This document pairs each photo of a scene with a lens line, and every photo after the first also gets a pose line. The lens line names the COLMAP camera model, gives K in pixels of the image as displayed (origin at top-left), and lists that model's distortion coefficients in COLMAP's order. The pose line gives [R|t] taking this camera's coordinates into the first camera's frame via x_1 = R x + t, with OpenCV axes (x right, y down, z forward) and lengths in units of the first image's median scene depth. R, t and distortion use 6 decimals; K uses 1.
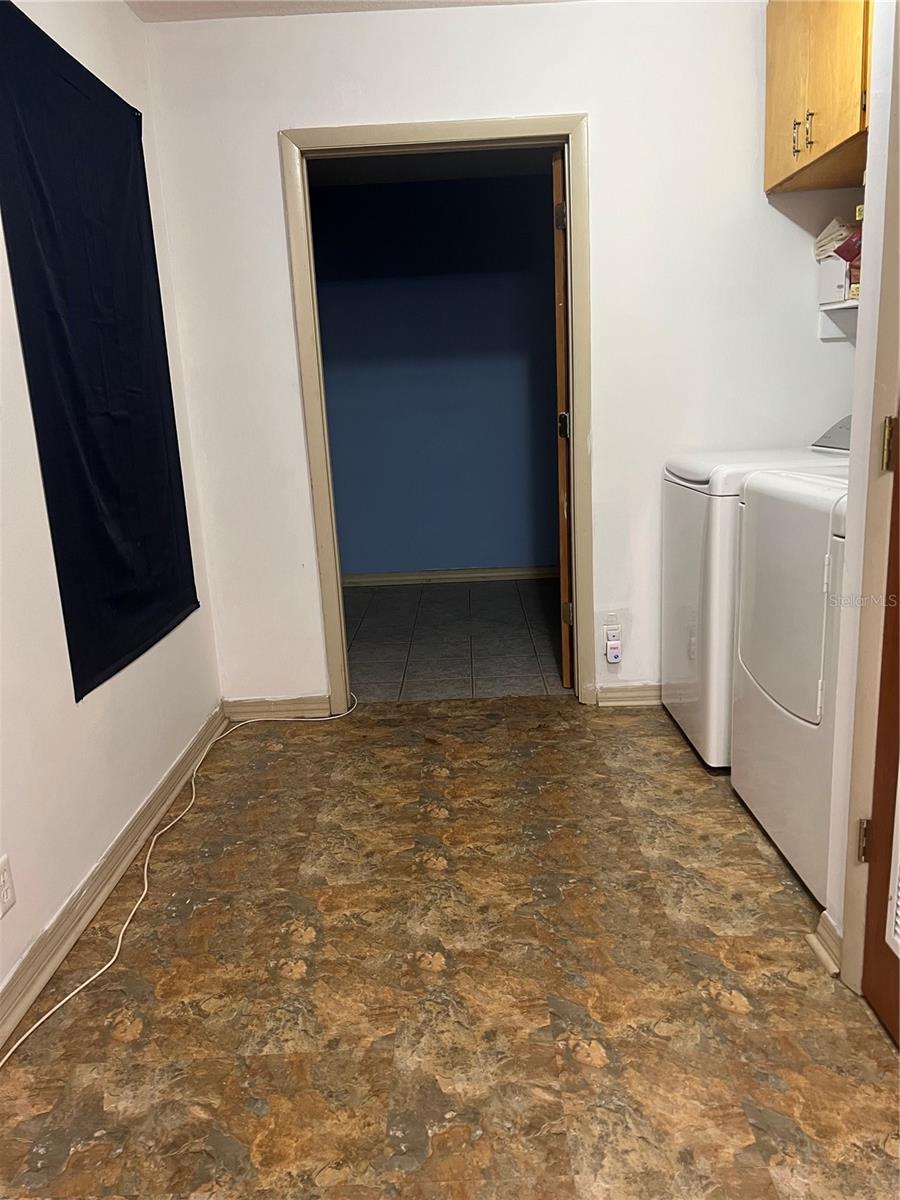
lens RADIAL K [[902.6, 0, 447.7], [0, 902.6, 605.7], [0, 0, 1]] dist [0.048442, -0.058060]
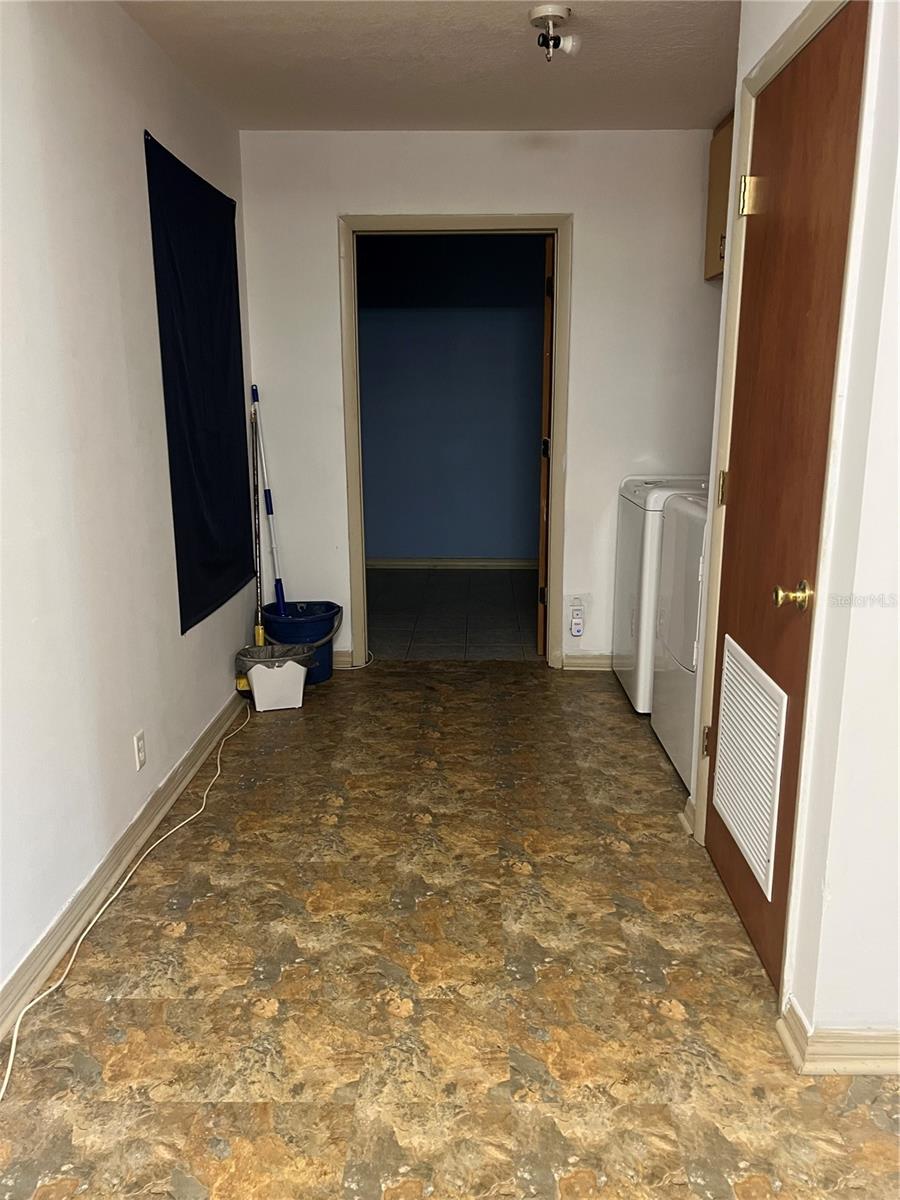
lens RADIAL K [[902.6, 0, 454.5], [0, 902.6, 595.2], [0, 0, 1]] dist [0.048442, -0.058060]
pose [[0.998815, 0.048663, -0.000260, 0.014856], [-0.048664, 0.998812, -0.002352, 0.027258], [0.000146, 0.002362, 0.999997, -0.423437]]
